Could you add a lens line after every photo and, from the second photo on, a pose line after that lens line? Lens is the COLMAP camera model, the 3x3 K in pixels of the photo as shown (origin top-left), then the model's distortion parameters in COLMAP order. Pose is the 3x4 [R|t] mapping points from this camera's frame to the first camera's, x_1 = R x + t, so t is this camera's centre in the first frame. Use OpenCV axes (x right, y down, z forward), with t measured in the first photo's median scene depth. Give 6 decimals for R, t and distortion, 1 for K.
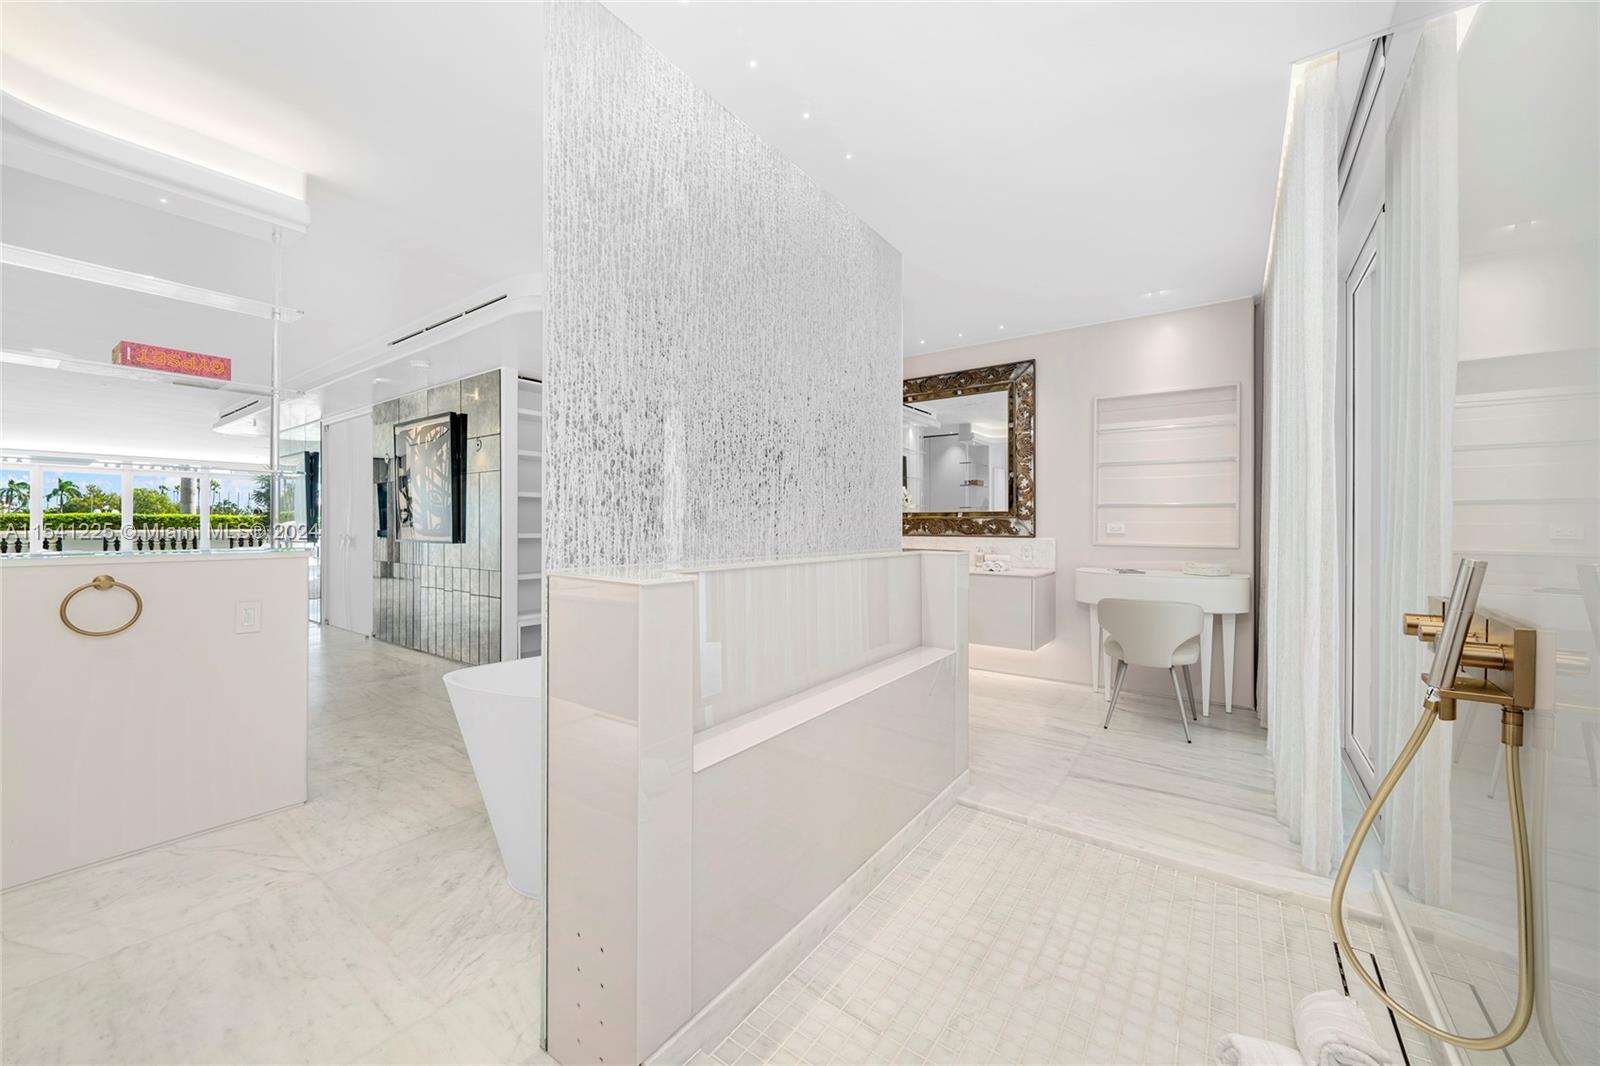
lens RADIAL K [[624.3, 0, 789.8], [0, 624.3, 525.4], [0, 0, 1]] dist [-0.000016, 0.000013]
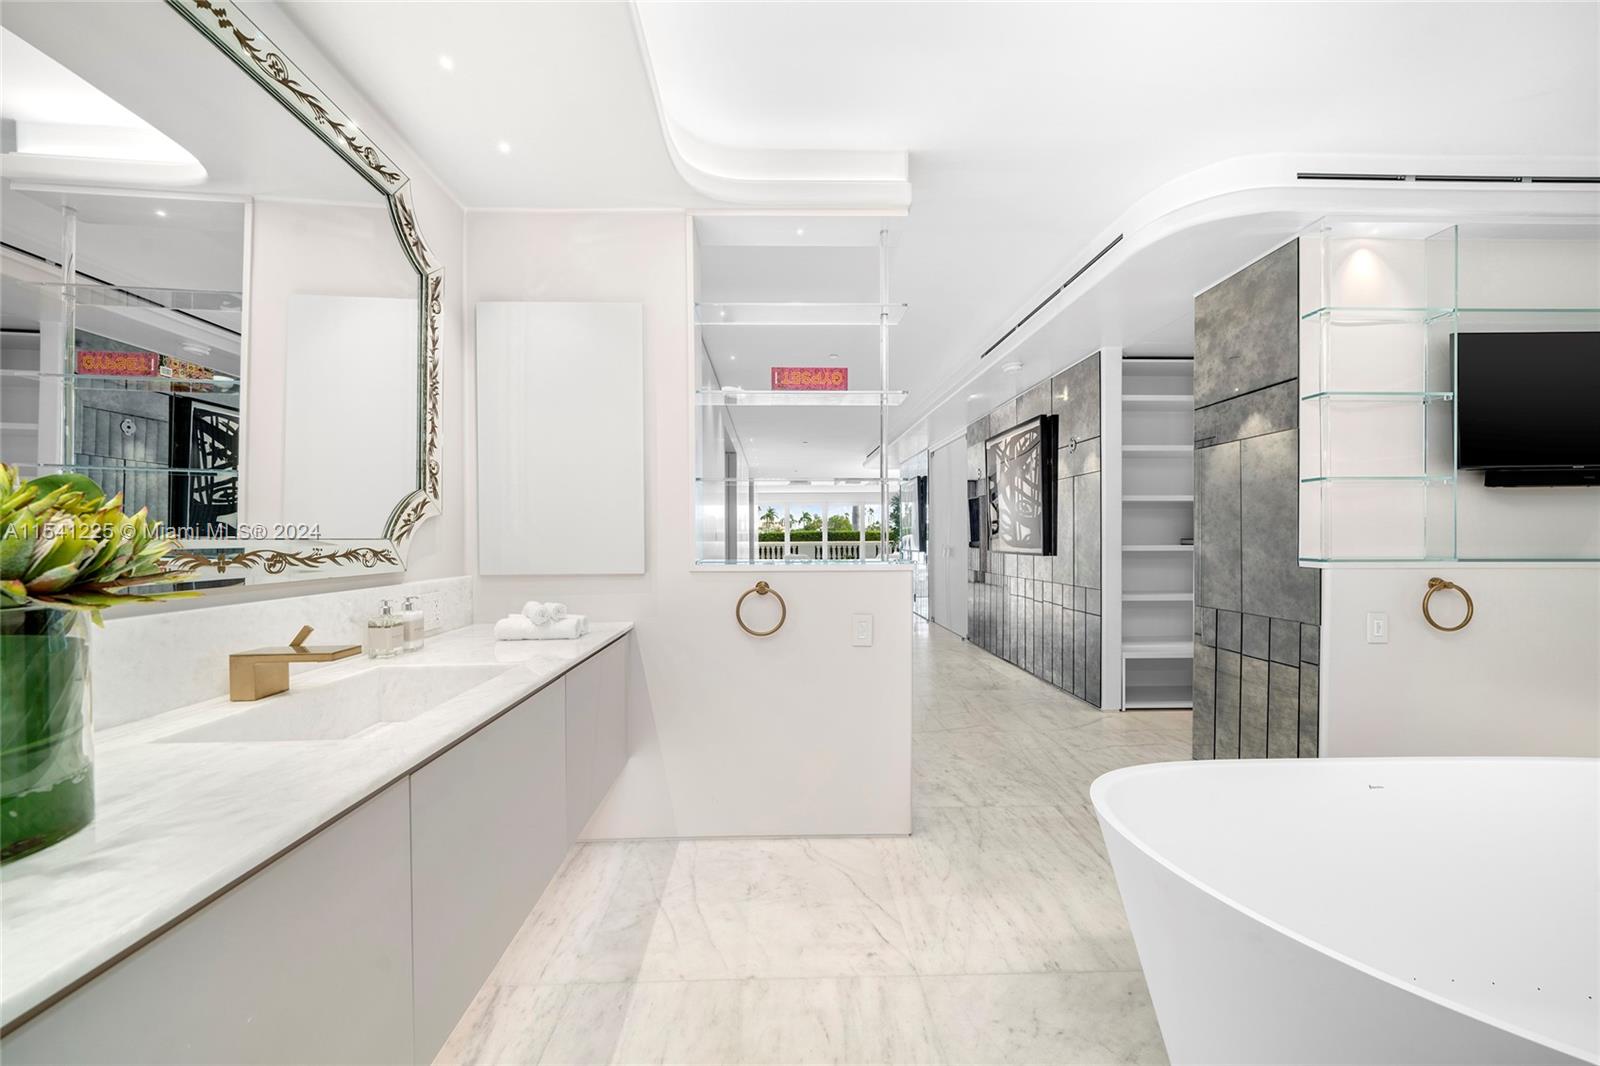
lens RADIAL K [[561.5, 0, 787.0], [0, 561.5, 541.4], [0, 0, 1]] dist [-0.000129, -0.000013]
pose [[0.625649, 0.000898, -0.780104, -0.108553], [0.004265, 0.999980, 0.004572, 0.001813], [0.780093, -0.006187, 0.625633, 0.152804]]
